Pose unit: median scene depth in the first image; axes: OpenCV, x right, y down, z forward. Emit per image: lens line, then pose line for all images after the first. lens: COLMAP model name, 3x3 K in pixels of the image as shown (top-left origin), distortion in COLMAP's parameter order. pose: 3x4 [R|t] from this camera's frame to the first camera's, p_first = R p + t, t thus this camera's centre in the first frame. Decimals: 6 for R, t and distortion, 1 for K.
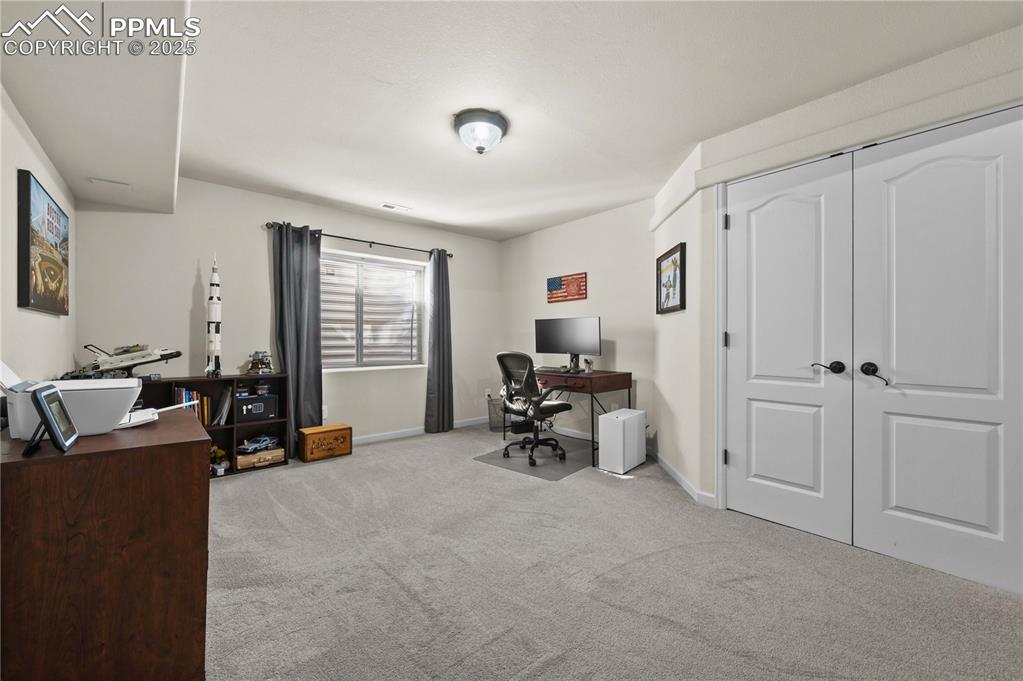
lens RADIAL K [[403.7, 0, 510.1], [0, 403.7, 334.4], [0, 0, 1]] dist [-0.002638, 0.000084]
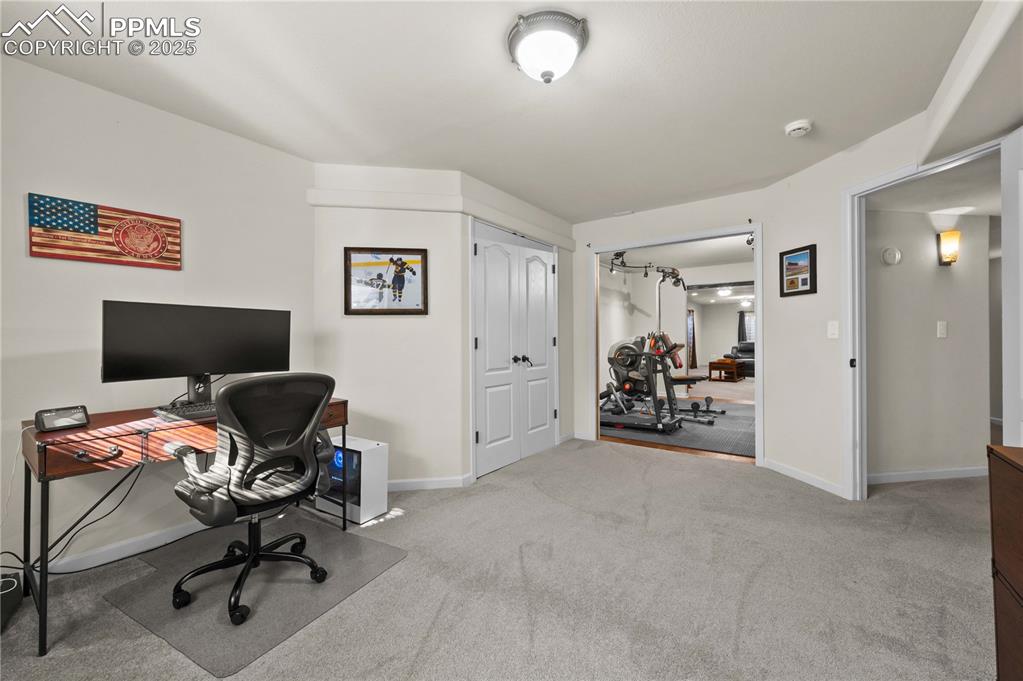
lens RADIAL K [[403.7, 0, 510.9], [0, 403.7, 343.7], [0, 0, 1]] dist [-0.002638, 0.000084]
pose [[-0.229460, 0.002380, 0.973315, -0.717527], [0.003993, 0.999991, -0.001504, 0.015805], [-0.973310, 0.003542, -0.229467, 1.201142]]
